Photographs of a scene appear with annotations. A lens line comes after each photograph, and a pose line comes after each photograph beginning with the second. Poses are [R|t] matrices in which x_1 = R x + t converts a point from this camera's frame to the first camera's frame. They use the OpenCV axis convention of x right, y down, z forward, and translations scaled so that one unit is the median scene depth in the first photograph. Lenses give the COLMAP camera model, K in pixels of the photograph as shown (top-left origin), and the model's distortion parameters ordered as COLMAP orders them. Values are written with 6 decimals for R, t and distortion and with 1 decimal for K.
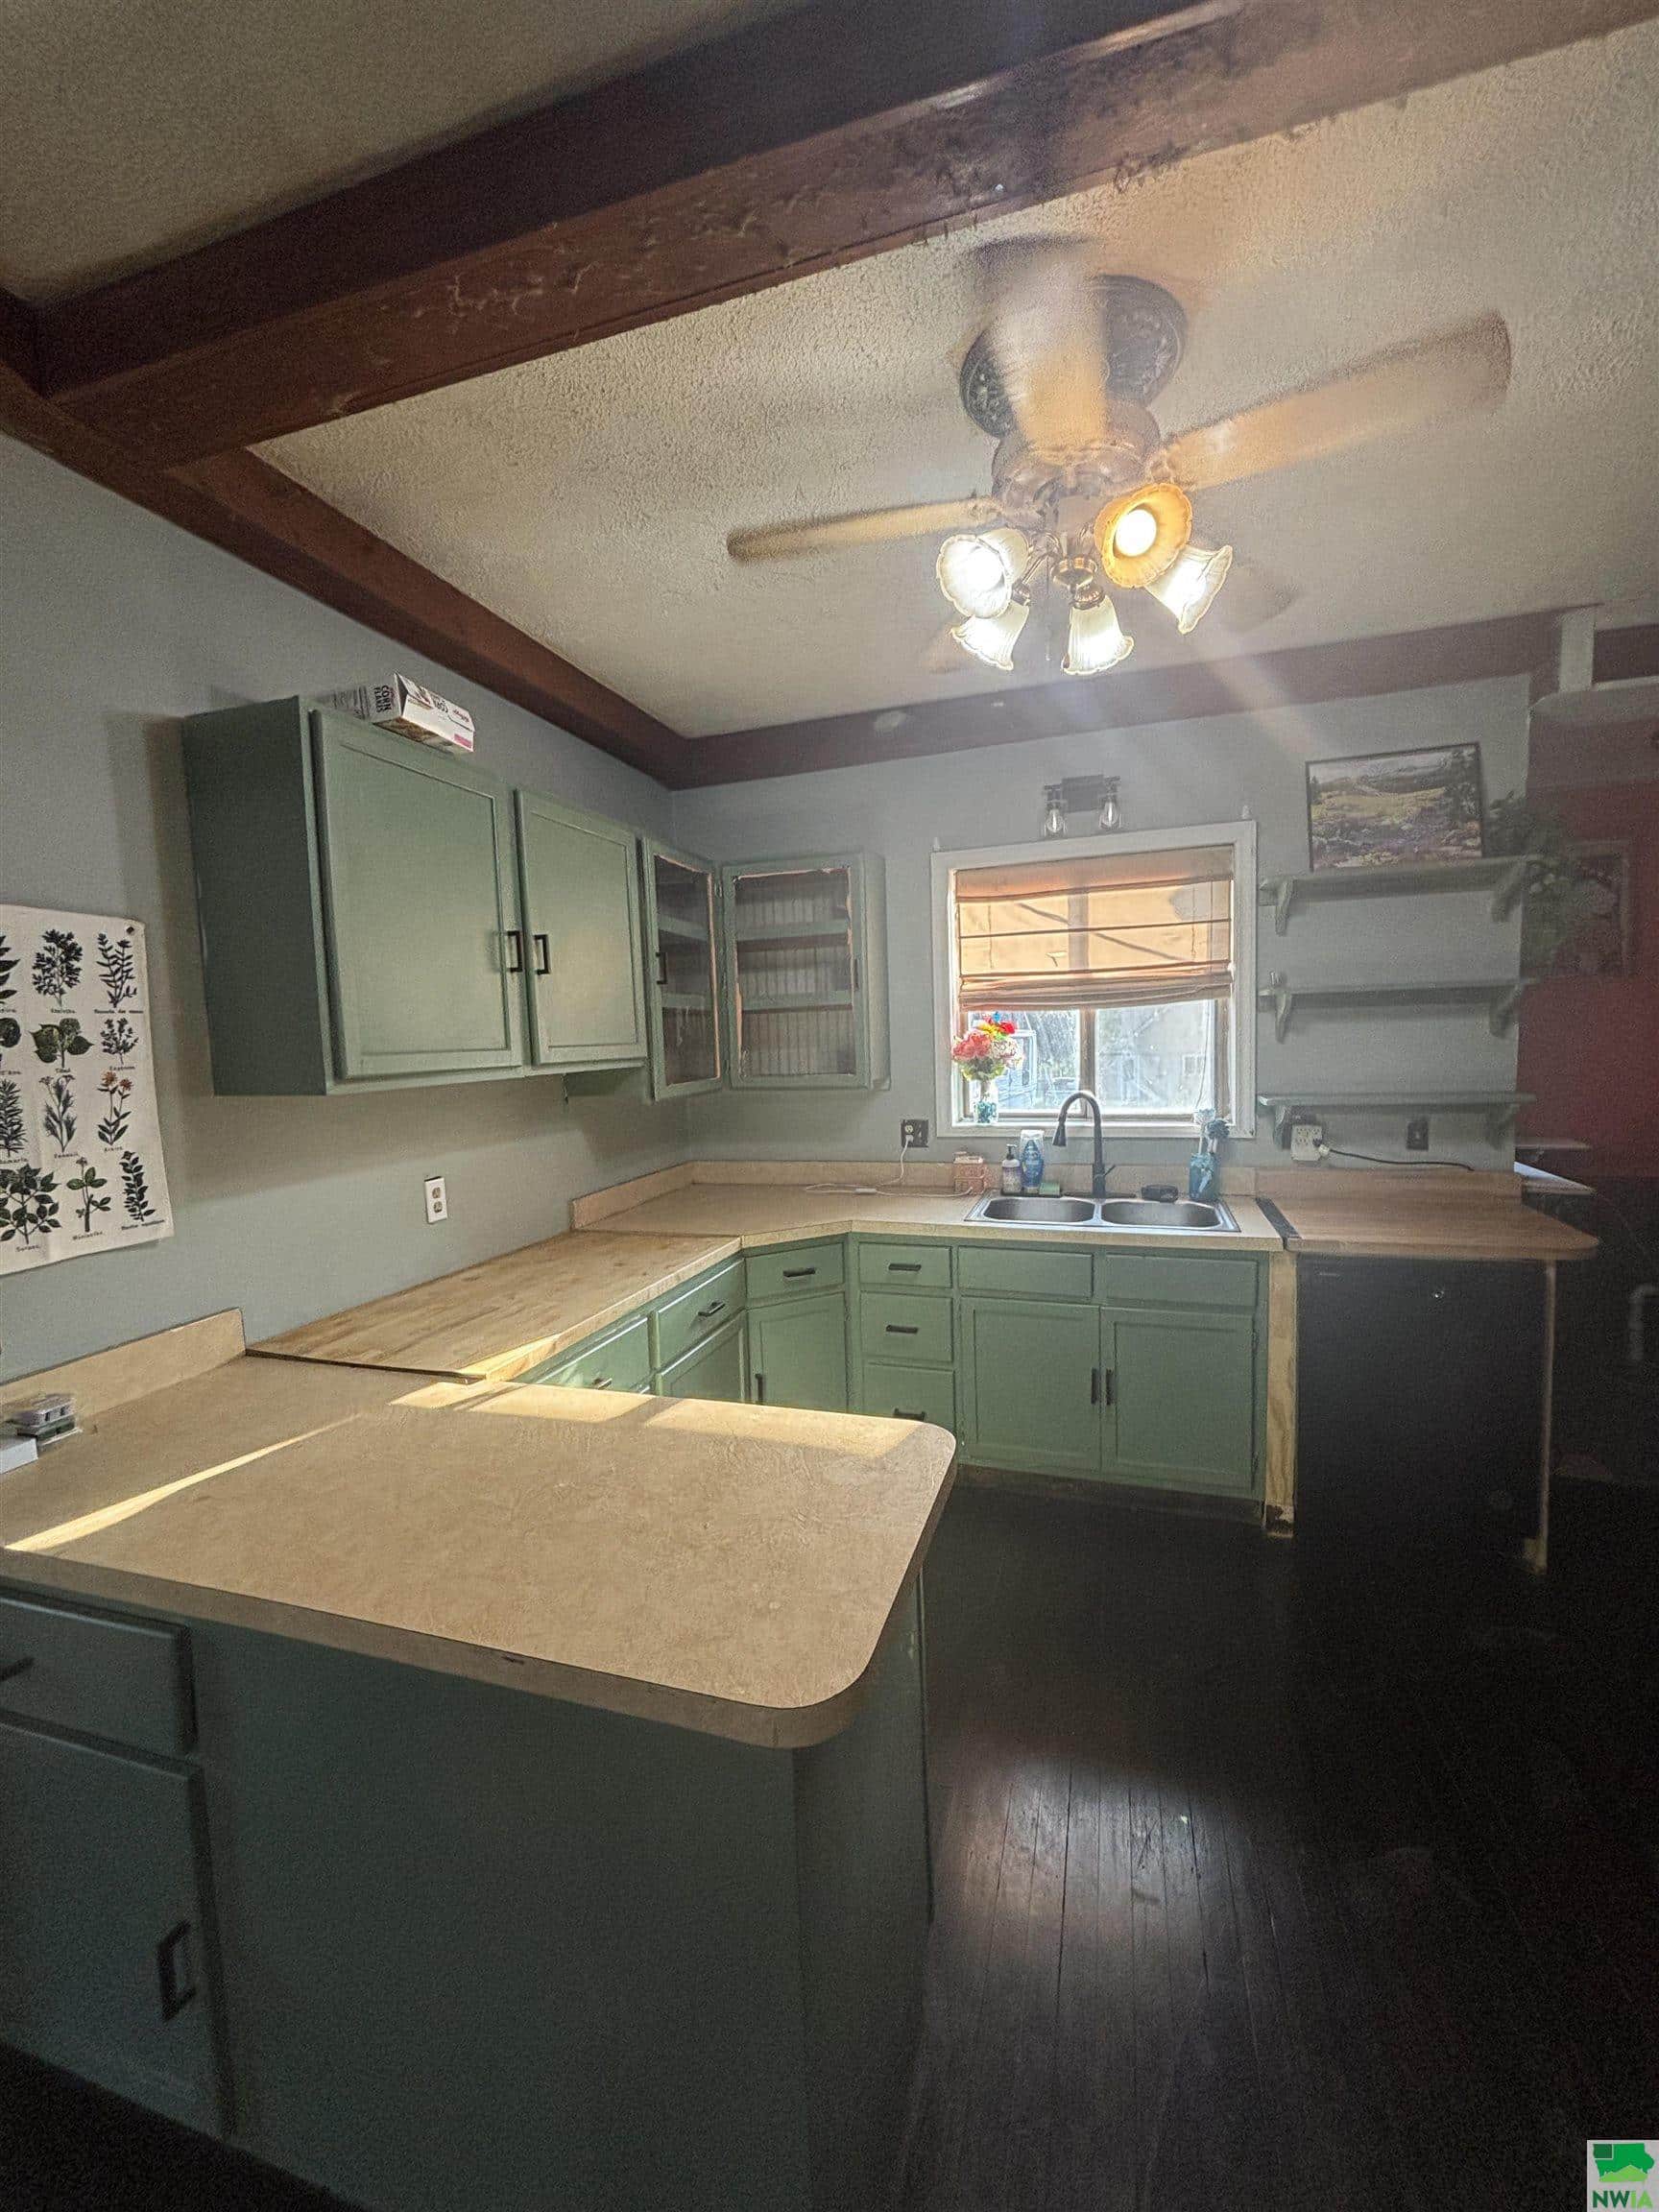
lens RADIAL K [[897.9, 0, 832.0], [0, 897.9, 1105.9], [0, 0, 1]] dist [-0.001308, -0.000035]
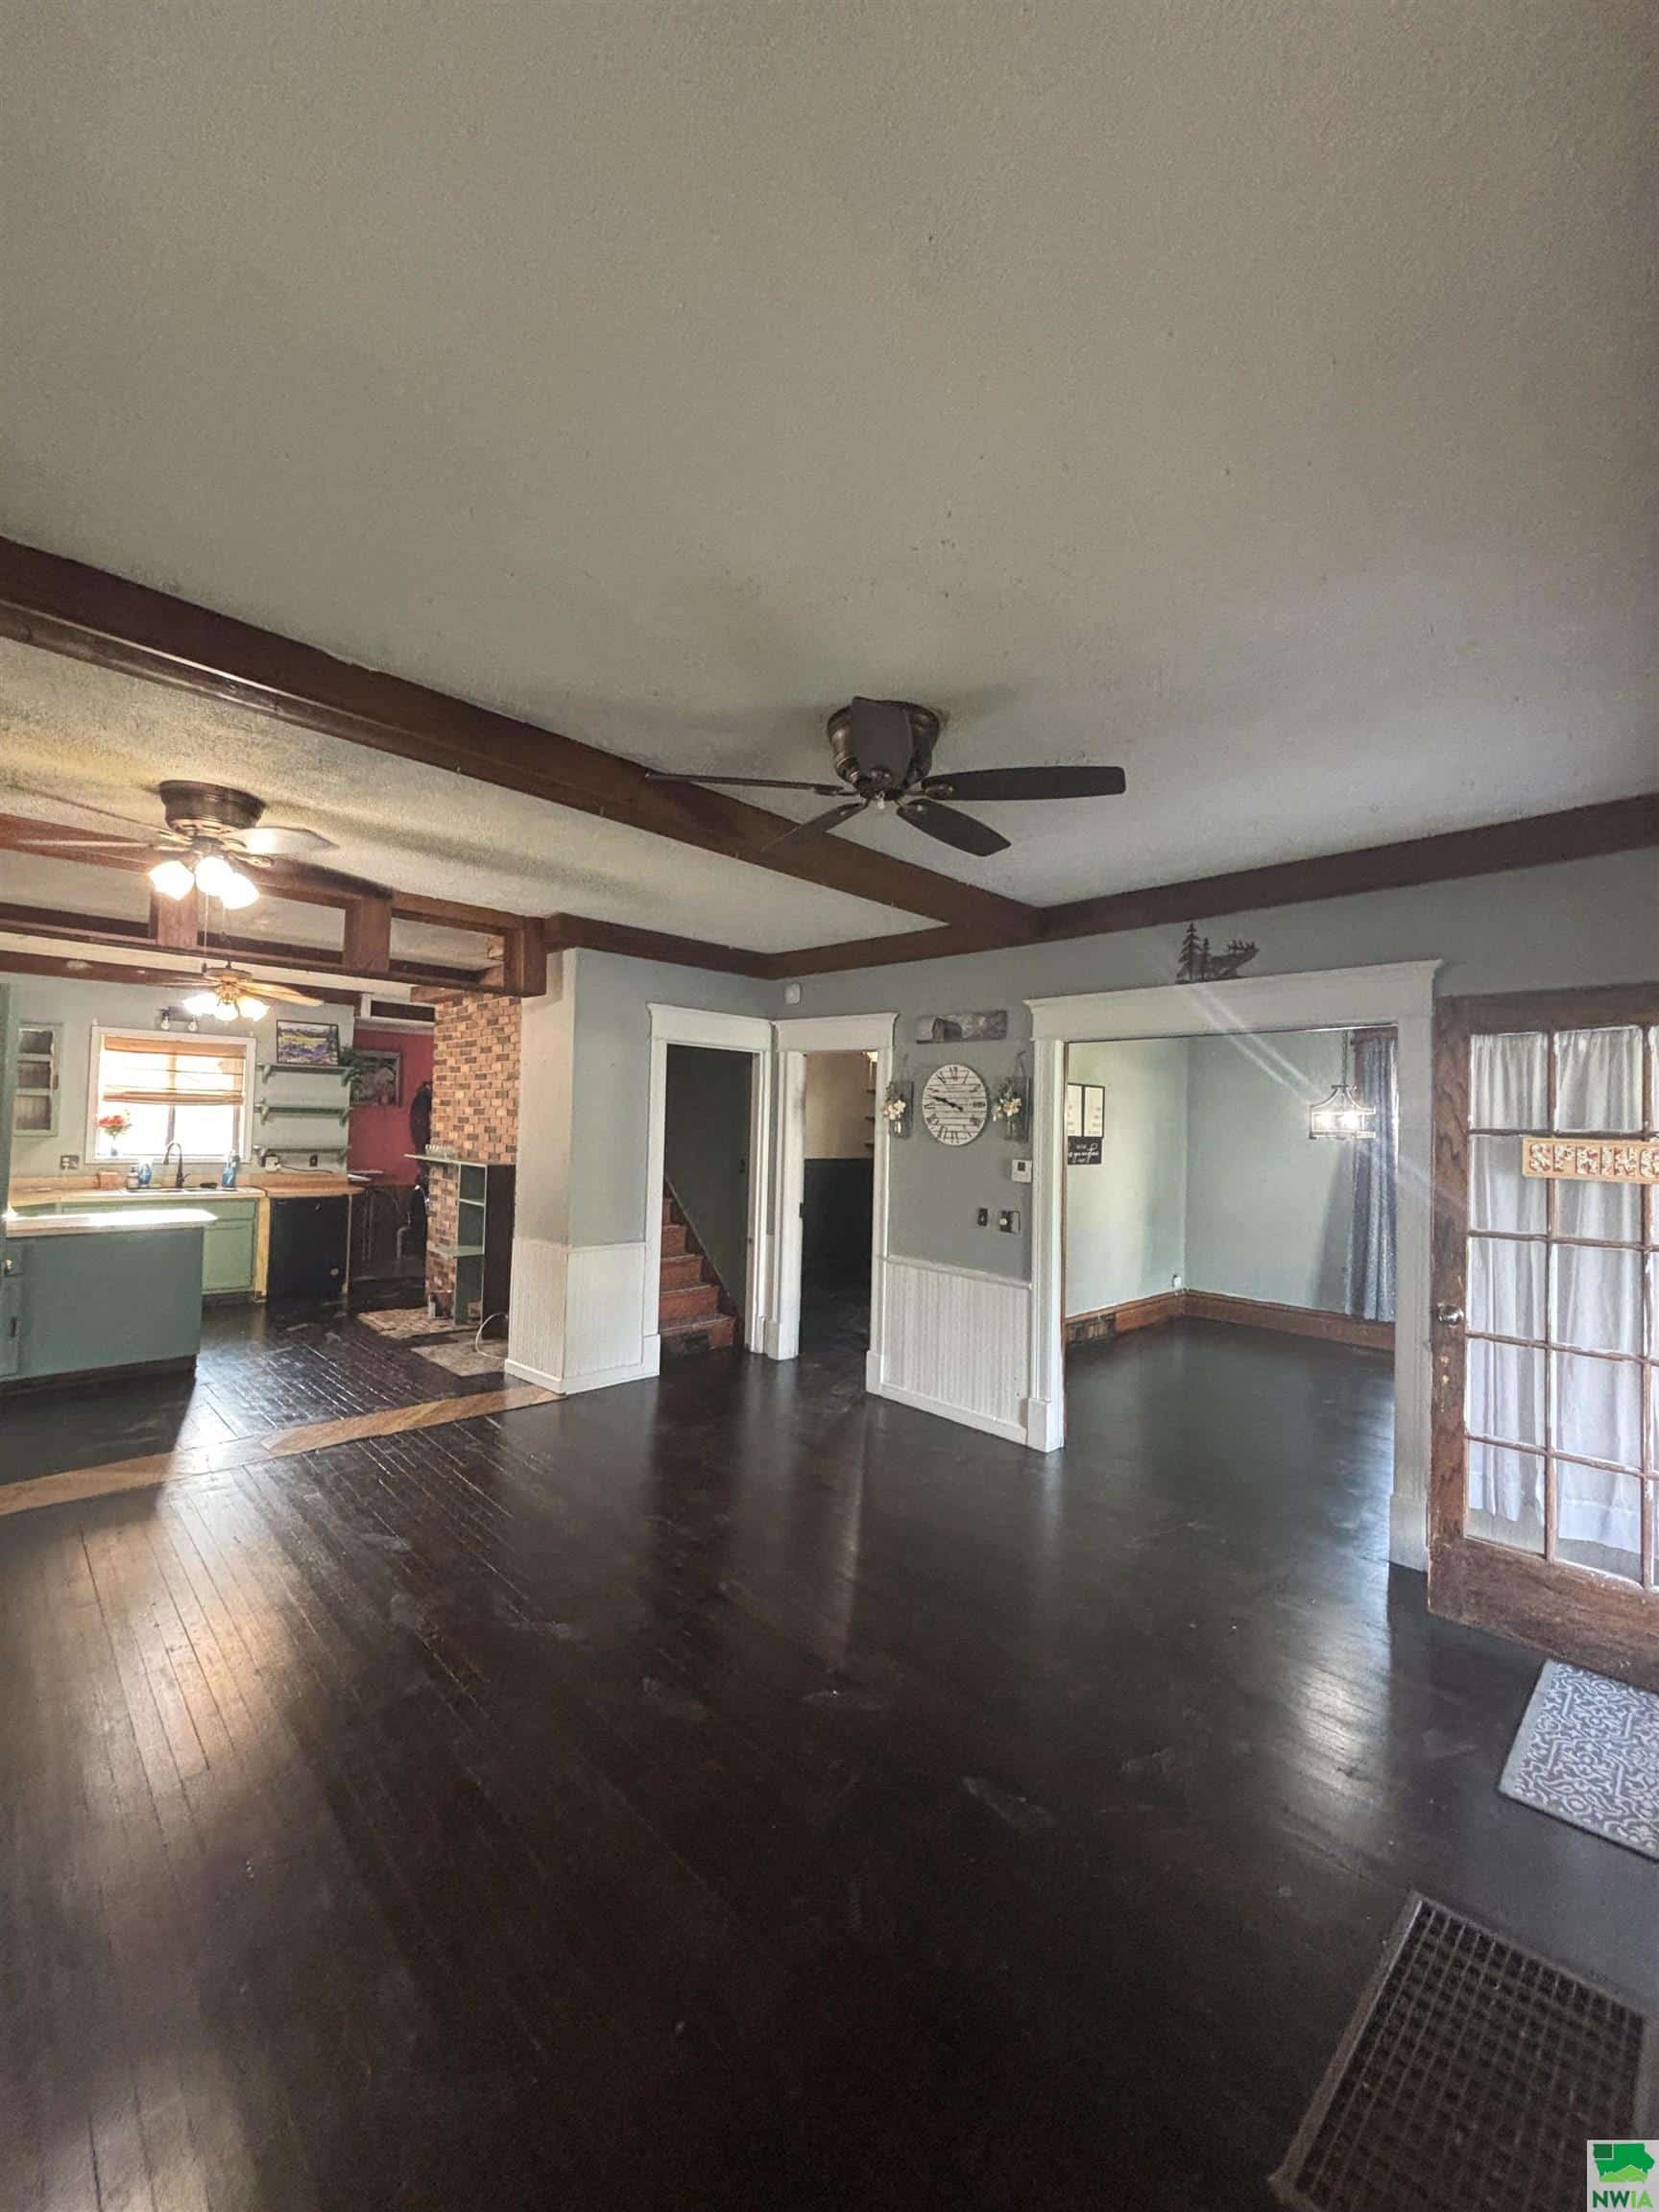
lens RADIAL K [[897.9, 0, 830.6], [0, 897.9, 1099.3], [0, 0, 1]] dist [-0.001308, -0.000035]
pose [[0.473818, 0.069426, 0.877882, -0.996906], [0.026151, 0.995339, -0.092830, 0.138813], [-0.880234, 0.066942, 0.469794, -1.652734]]
